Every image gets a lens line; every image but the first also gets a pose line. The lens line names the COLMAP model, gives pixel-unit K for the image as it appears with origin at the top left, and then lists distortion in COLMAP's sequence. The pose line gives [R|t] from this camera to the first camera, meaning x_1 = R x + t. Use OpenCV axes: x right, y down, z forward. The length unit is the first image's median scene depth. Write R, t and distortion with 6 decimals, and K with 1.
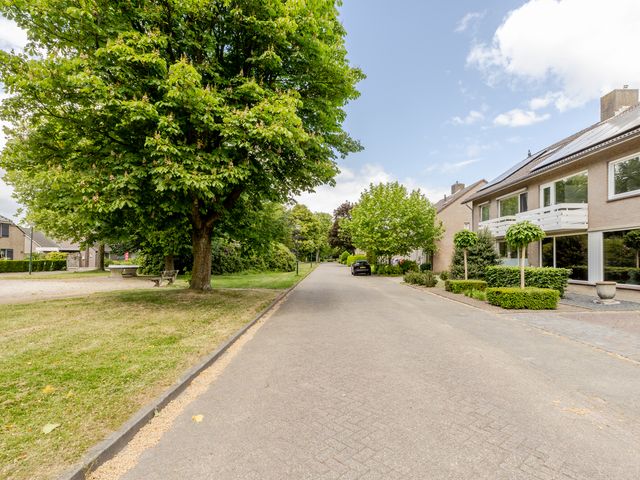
lens RADIAL K [[335.8, 0, 318.2], [0, 335.8, 254.3], [0, 0, 1]] dist [0.013647, 0.000680]
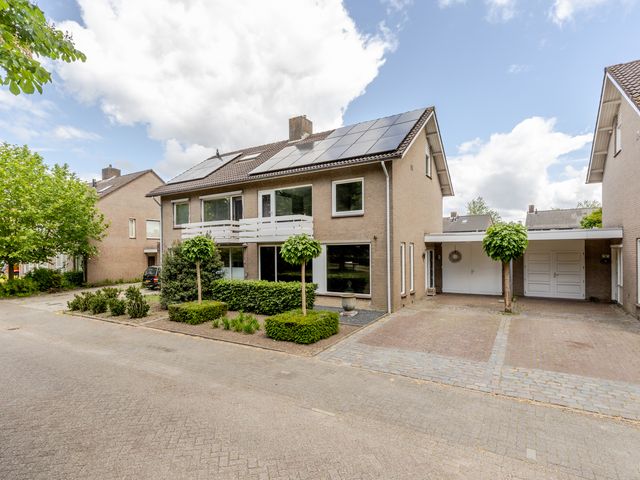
lens RADIAL K [[335.8, 0, 318.2], [0, 335.8, 254.3], [0, 0, 1]] dist [0.013647, 0.000680]
pose [[0.502502, -0.020263, 0.864339, -0.080595], [0.002451, 0.999755, 0.022012, -0.049114], [-0.864573, -0.008942, 0.502428, 0.394610]]
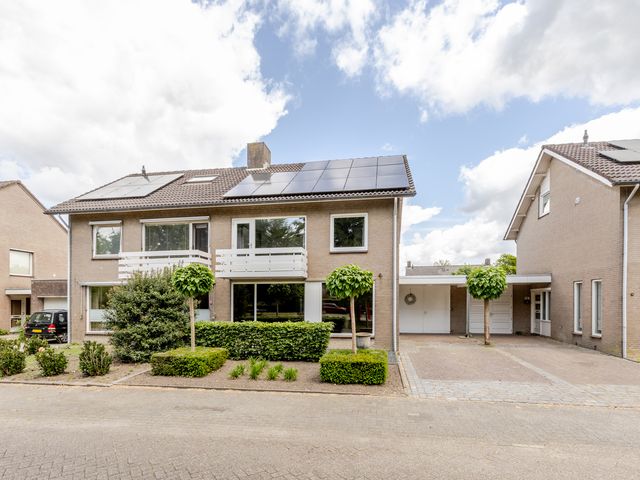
lens RADIAL K [[334.6, 0, 319.6], [0, 334.6, 303.6], [0, 0, 1]] dist [0.002661, 0.000720]
pose [[0.132594, -0.012082, 0.991097, -0.113416], [-0.008726, 0.999873, 0.013357, -0.014166], [-0.991132, -0.010420, 0.132472, 0.712969]]
